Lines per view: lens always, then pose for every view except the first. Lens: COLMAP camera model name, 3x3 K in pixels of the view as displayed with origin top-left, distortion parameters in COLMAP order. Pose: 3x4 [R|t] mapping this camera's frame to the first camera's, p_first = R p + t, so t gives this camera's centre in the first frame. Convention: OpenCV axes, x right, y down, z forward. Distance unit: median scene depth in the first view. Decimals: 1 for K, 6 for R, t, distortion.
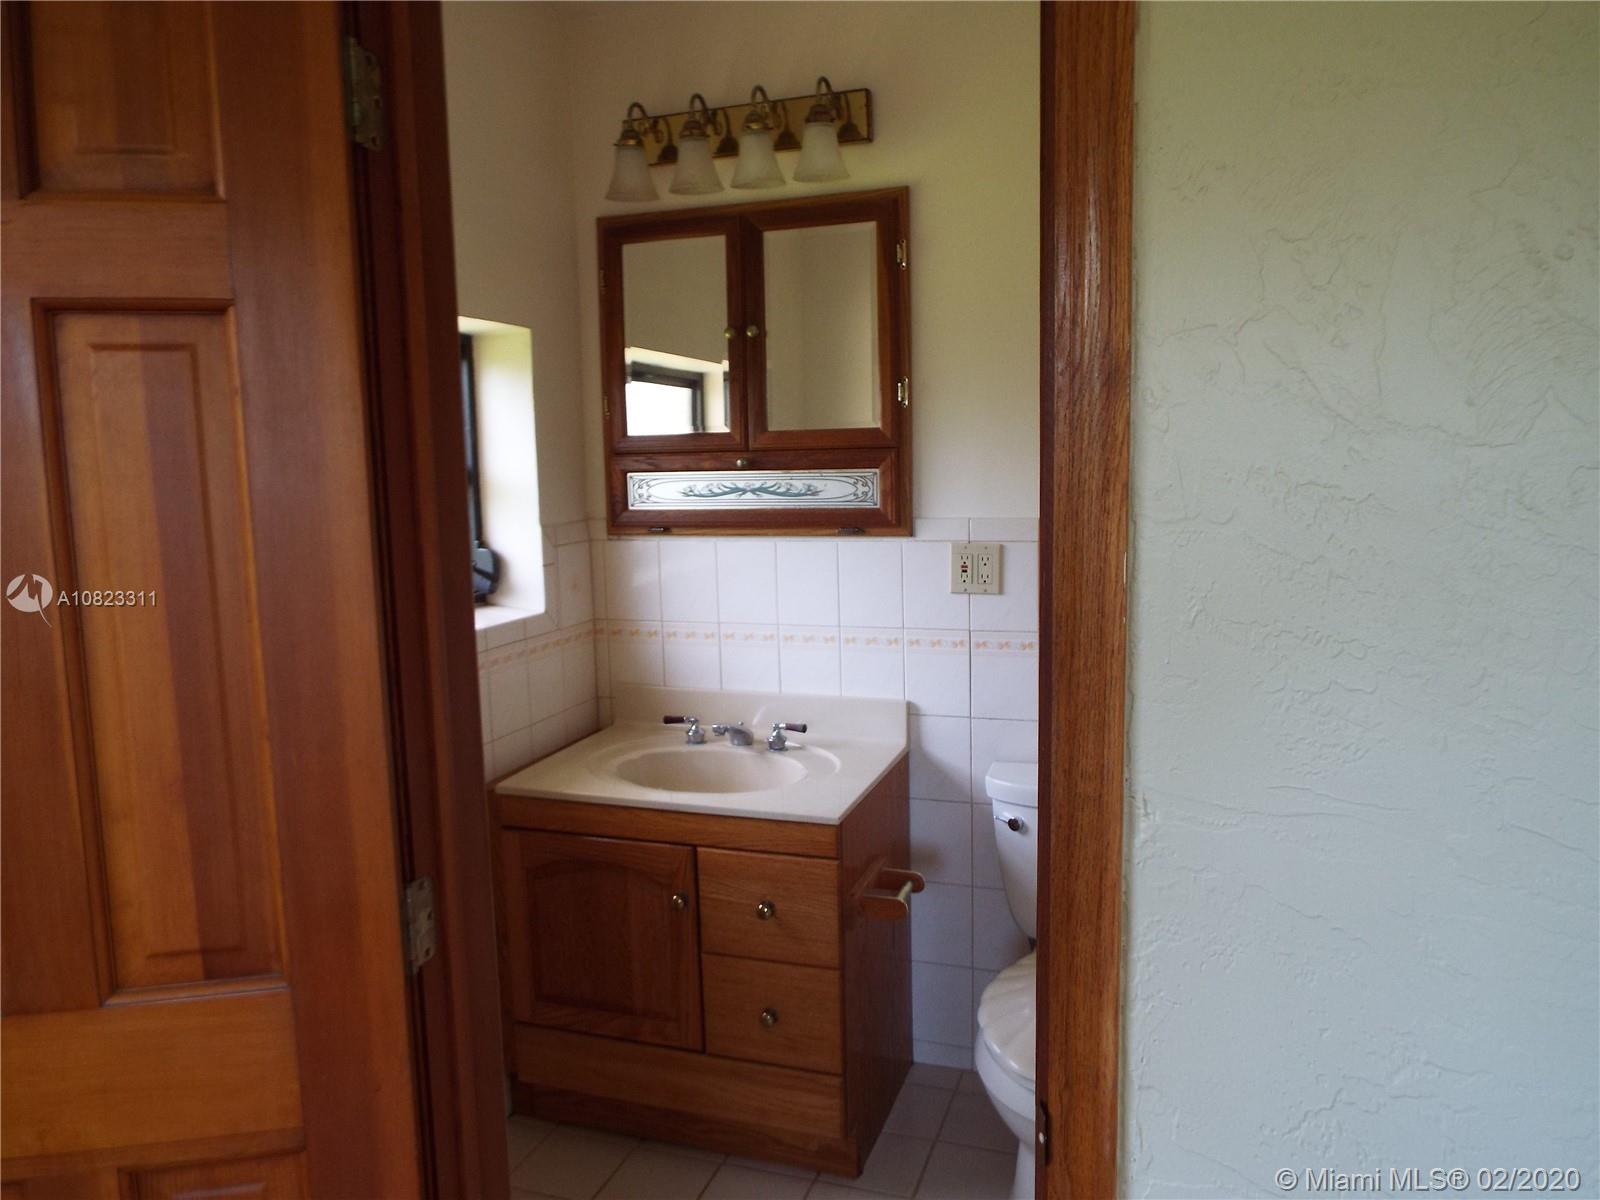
lens RADIAL K [[1151.4, 0, 797.0], [0, 1151.4, 600.5], [0, 0, 1]] dist [-0.021046, 0.024307]
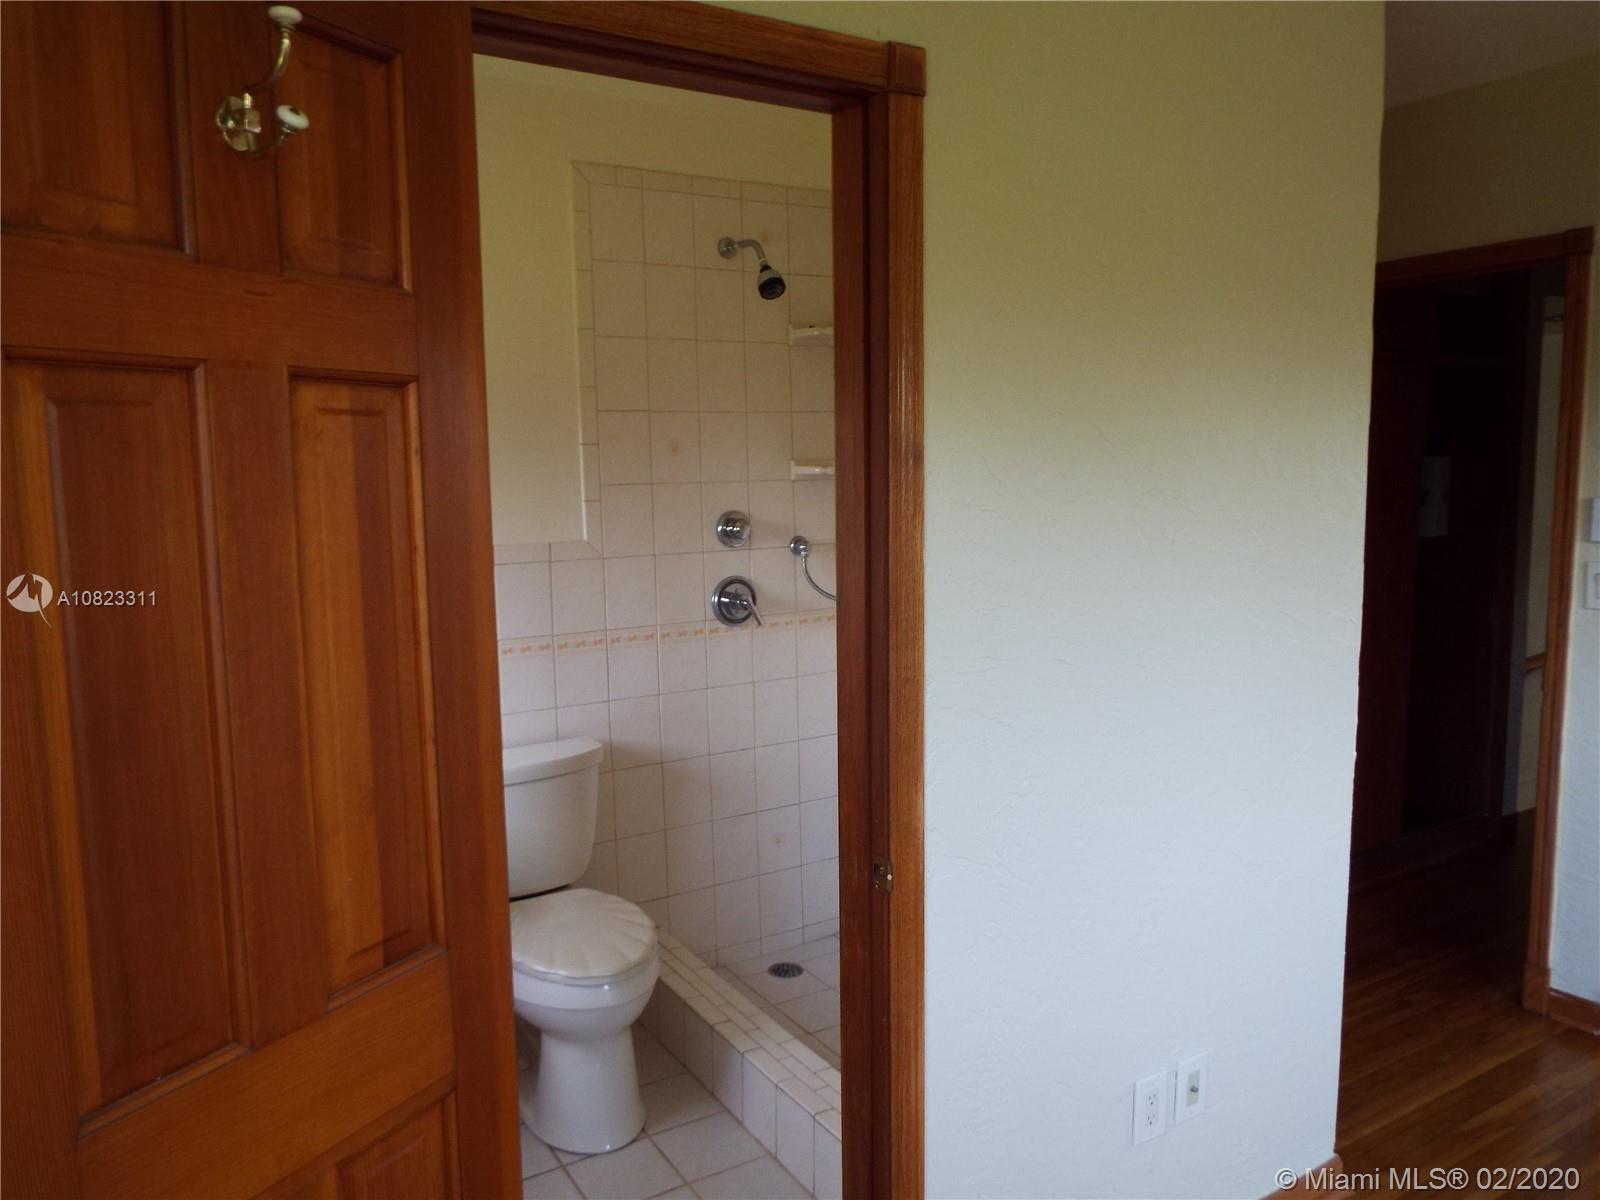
lens RADIAL K [[1151.4, 0, 797.0], [0, 1151.4, 600.5], [0, 0, 1]] dist [-0.021046, 0.024307]
pose [[0.631070, -0.077390, 0.771856, -1.189142], [0.103717, 0.994495, 0.014914, -0.004161], [-0.768761, 0.070643, 0.635623, -0.061777]]
